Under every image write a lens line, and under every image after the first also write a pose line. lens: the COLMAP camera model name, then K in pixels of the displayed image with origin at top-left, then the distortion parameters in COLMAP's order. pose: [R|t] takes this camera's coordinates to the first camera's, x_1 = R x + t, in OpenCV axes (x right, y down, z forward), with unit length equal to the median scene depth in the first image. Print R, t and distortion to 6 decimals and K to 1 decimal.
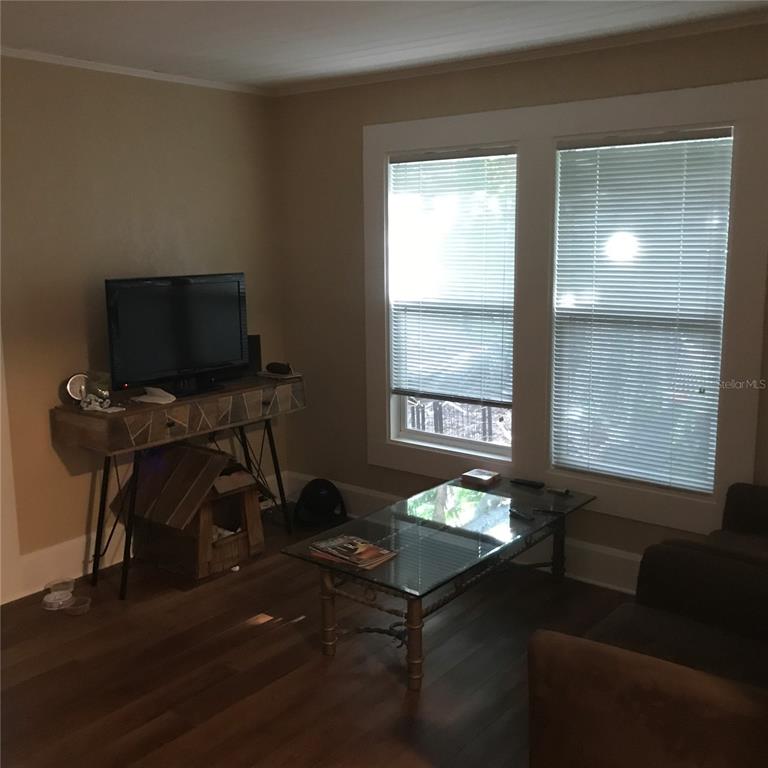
lens RADIAL K [[846.6, 0, 383.9], [0, 846.6, 384.7], [0, 0, 1]] dist [-0.005757, 0.000000]
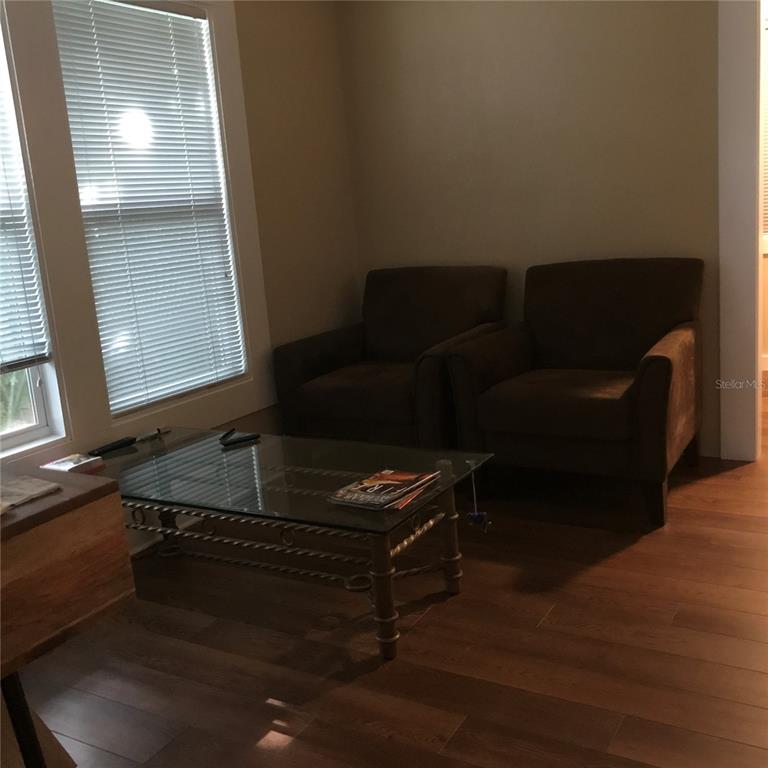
lens RADIAL K [[846.6, 0, 383.9], [0, 846.6, 382.3], [0, 0, 1]] dist [-0.005757, 0.000000]
pose [[-0.146782, -0.184198, 0.971867, -0.616926], [0.252961, 0.942849, 0.216903, -0.039786], [-0.956277, 0.277682, -0.091798, 0.888434]]
